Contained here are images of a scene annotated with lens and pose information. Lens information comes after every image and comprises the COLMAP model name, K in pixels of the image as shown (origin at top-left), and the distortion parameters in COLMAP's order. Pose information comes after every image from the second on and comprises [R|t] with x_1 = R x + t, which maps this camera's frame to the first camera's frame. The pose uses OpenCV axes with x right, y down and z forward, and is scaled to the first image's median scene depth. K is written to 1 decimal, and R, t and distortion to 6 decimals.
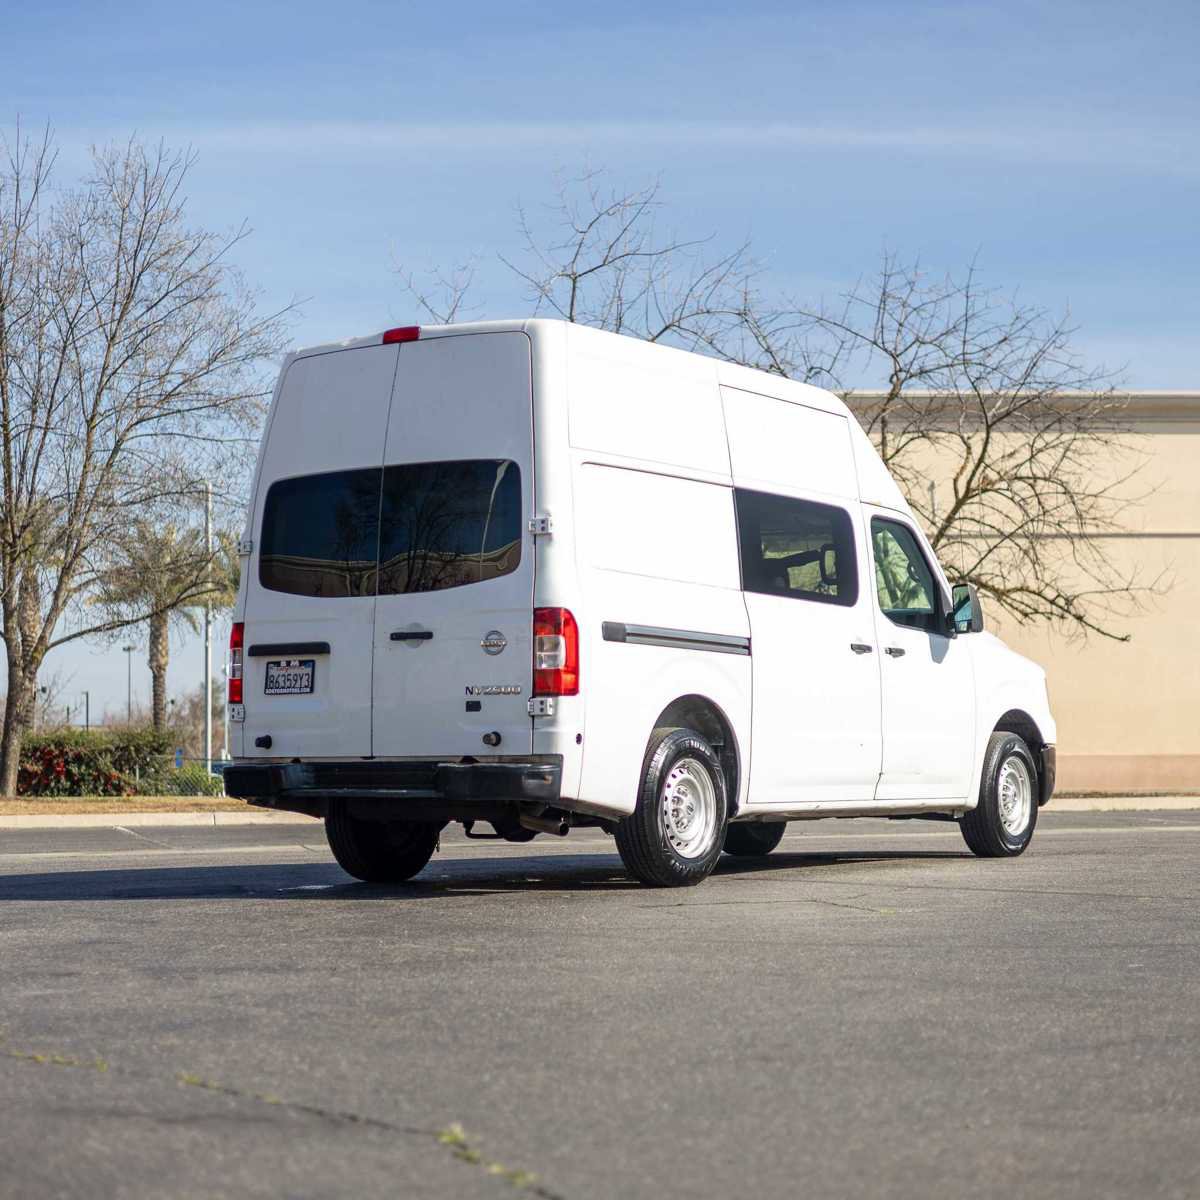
lens RADIAL K [[2523.6, 0, 600.0], [0, 2523.6, 600.0], [0, 0, 1]] dist [0.021018, 0.099796]
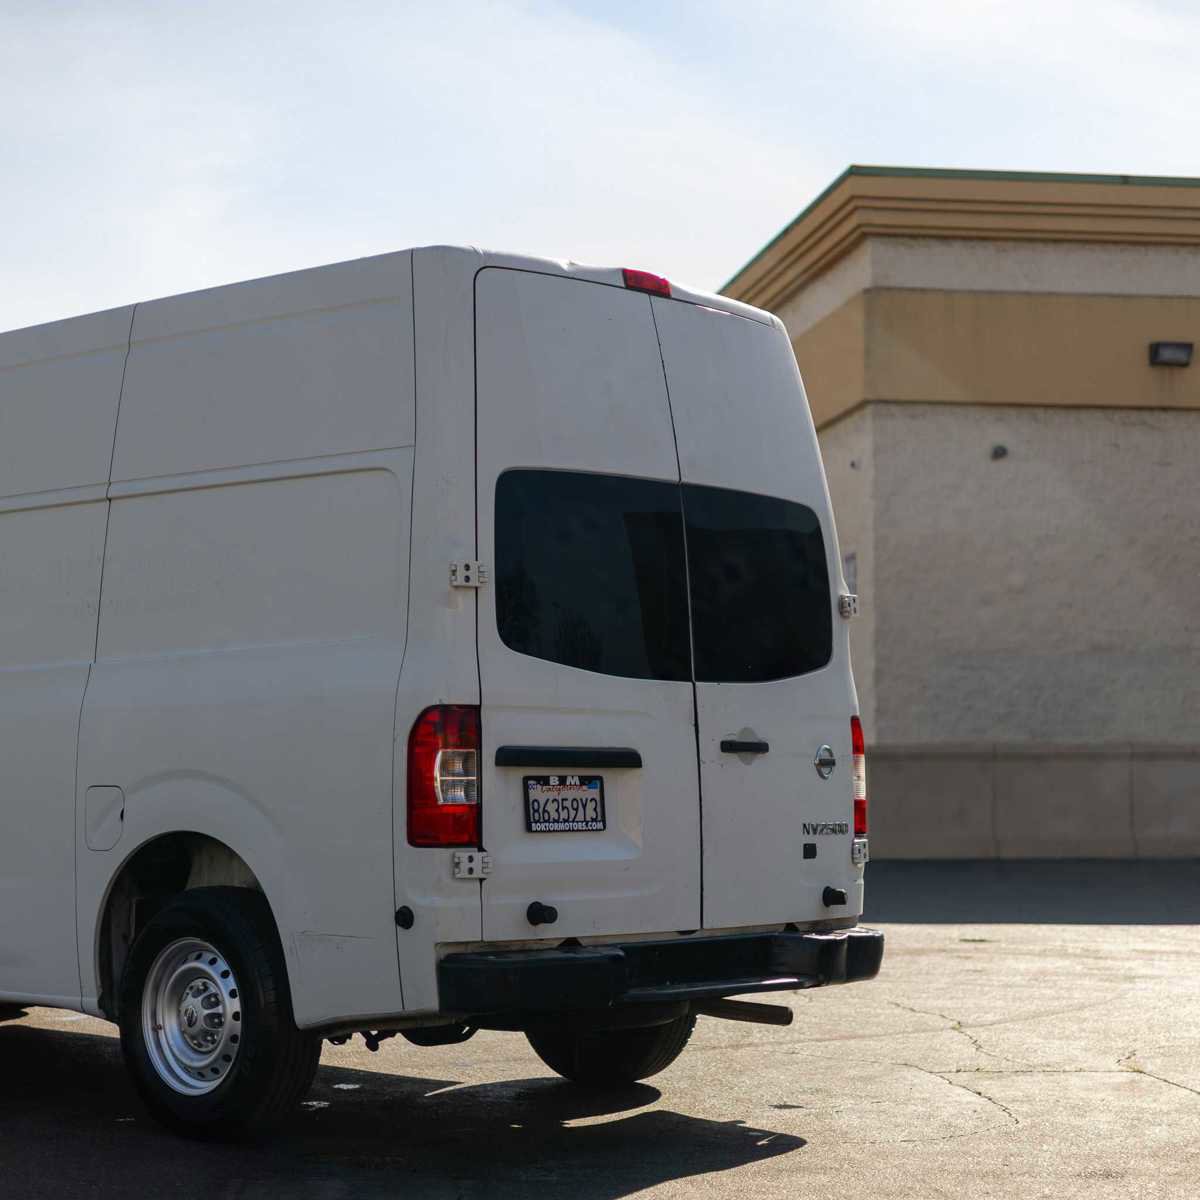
lens RADIAL K [[2523.6, 0, 600.0], [0, 2523.6, 600.0], [0, 0, 1]] dist [0.021018, 0.099796]
pose [[0.143095, 0.072654, 0.987039, -0.738276], [-0.068791, 0.995620, -0.063313, 0.020293], [-0.987315, -0.058840, 0.147466, 0.929205]]
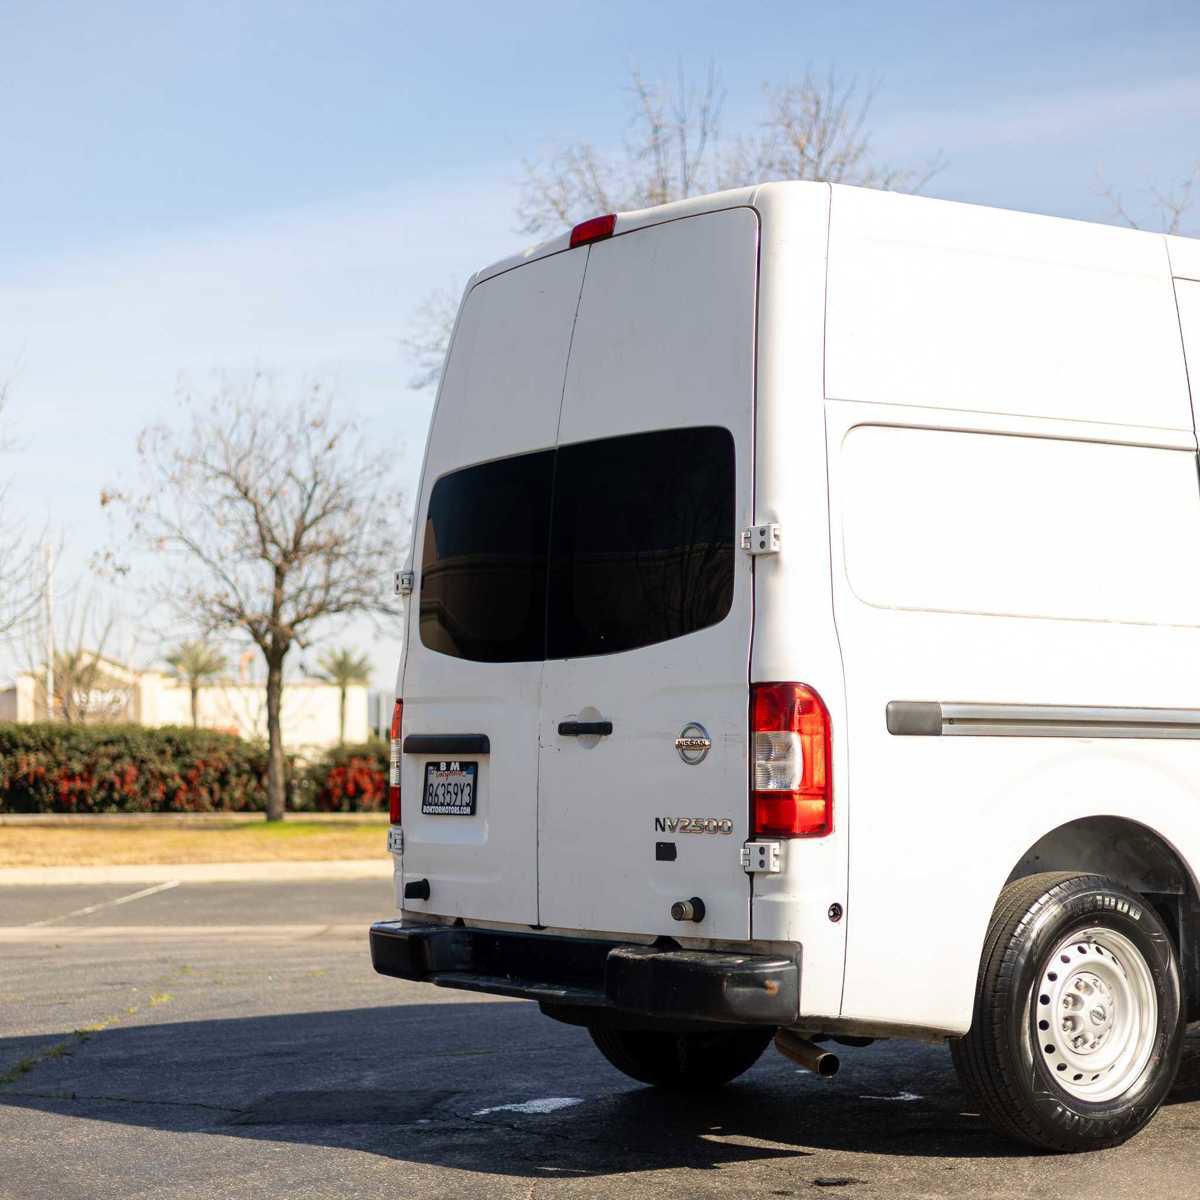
lens RADIAL K [[2523.6, 0, 600.0], [0, 2523.6, 600.0], [0, 0, 1]] dist [0.021018, 0.099796]
pose [[0.936296, -0.027262, -0.350151, 0.137555], [0.031505, 0.999483, 0.006426, -0.019752], [0.349795, -0.017048, 0.936671, 0.434652]]
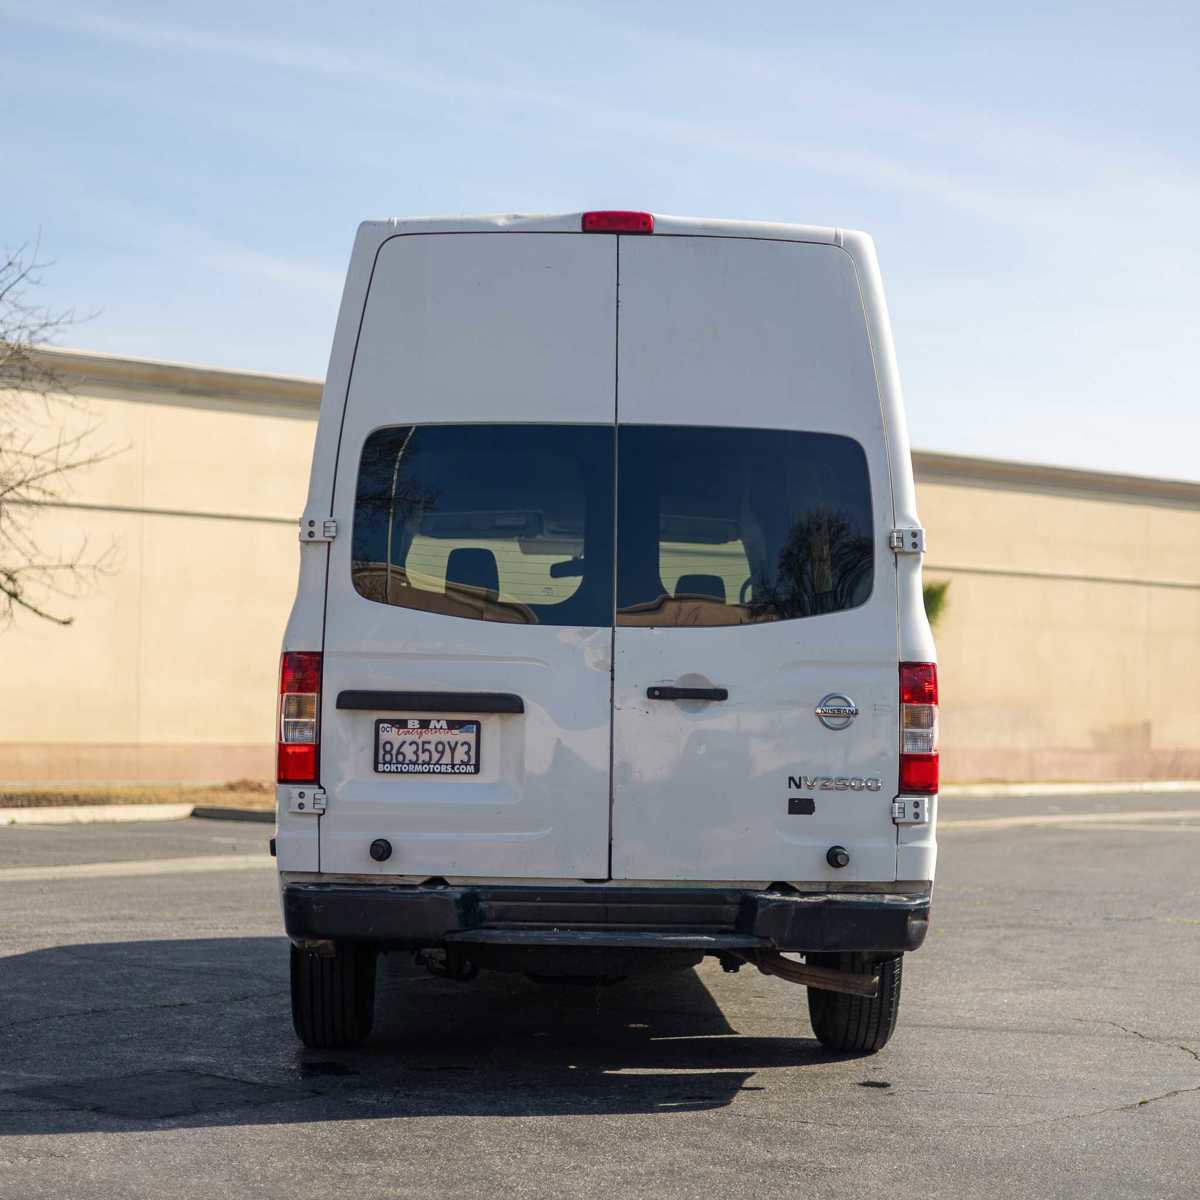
lens RADIAL K [[2523.6, 0, 600.0], [0, 2523.6, 600.0], [0, 0, 1]] dist [0.021018, 0.099796]
pose [[0.807532, 0.049600, 0.587735, -0.467693], [-0.060393, 0.998174, -0.001259, -0.007394], [-0.586724, -0.034478, 0.809053, 0.485172]]
